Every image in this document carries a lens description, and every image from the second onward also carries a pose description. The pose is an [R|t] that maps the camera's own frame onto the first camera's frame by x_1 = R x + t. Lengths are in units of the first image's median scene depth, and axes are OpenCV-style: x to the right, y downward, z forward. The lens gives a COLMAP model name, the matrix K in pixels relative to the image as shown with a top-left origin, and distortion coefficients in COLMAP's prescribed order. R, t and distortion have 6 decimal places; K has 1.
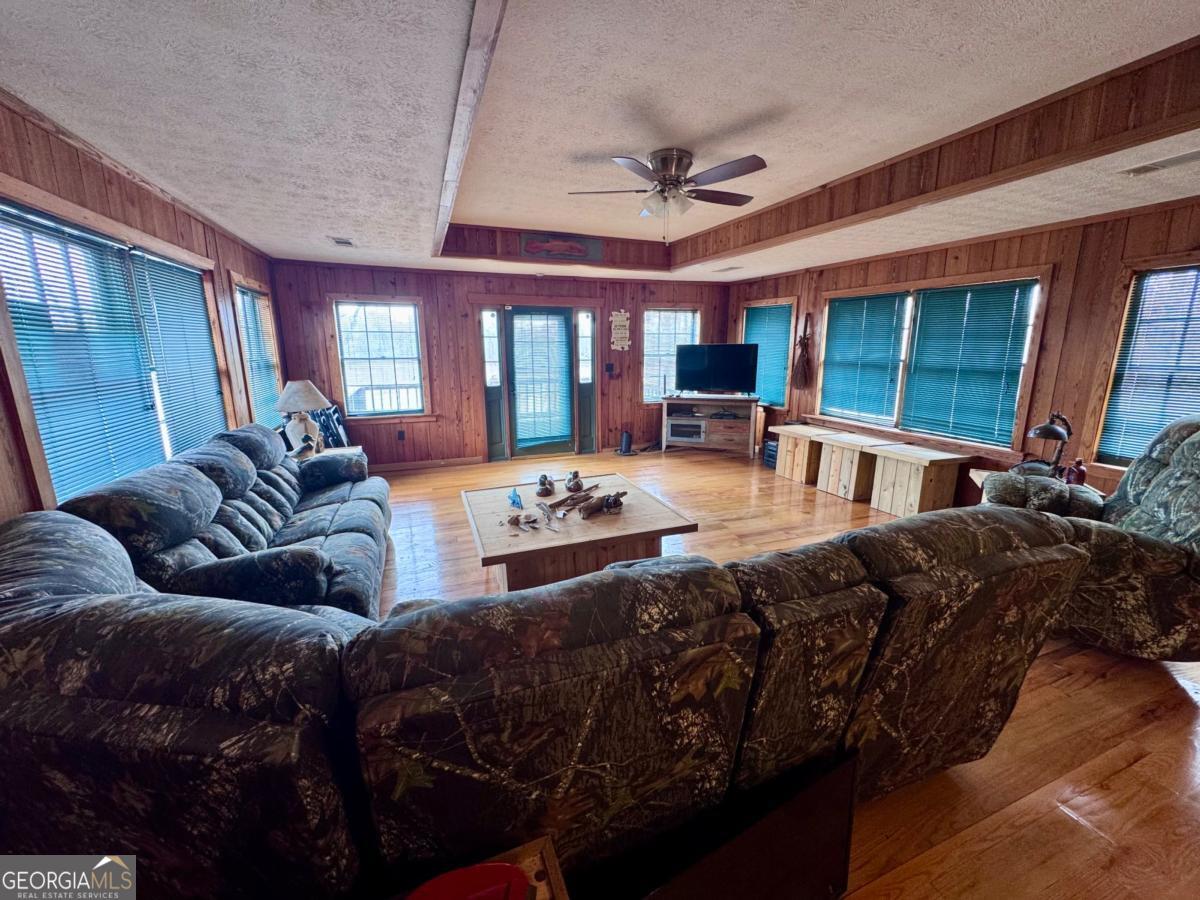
lens RADIAL K [[483.5, 0, 604.5], [0, 483.5, 448.8], [0, 0, 1]] dist [-0.003049, -0.000217]
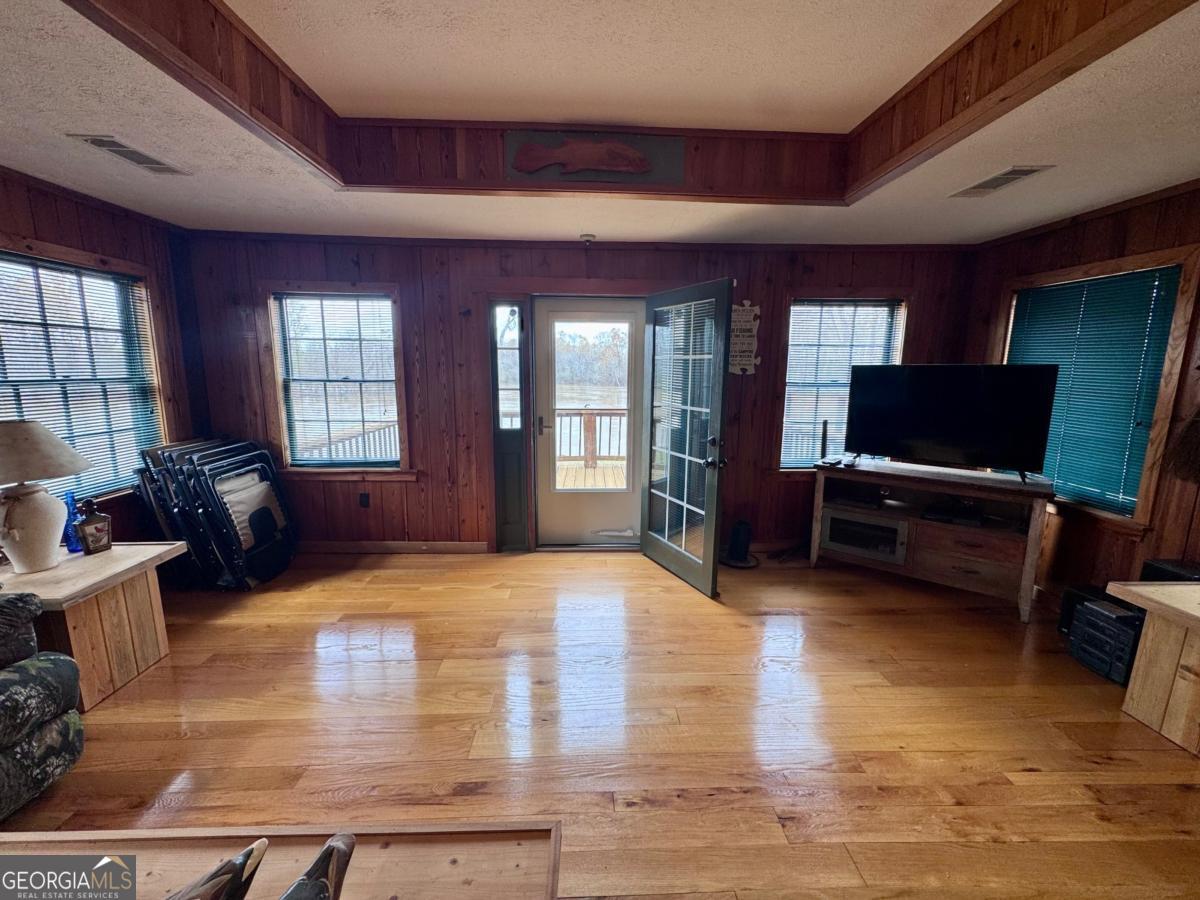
lens RADIAL K [[483.5, 0, 601.0], [0, 483.5, 451.0], [0, 0, 1]] dist [-0.003049, -0.000217]
pose [[0.942177, 0.066647, -0.328420, 0.074343], [-0.081468, 0.996176, -0.031559, -0.089535], [0.325061, 0.056490, 0.944004, 0.448751]]
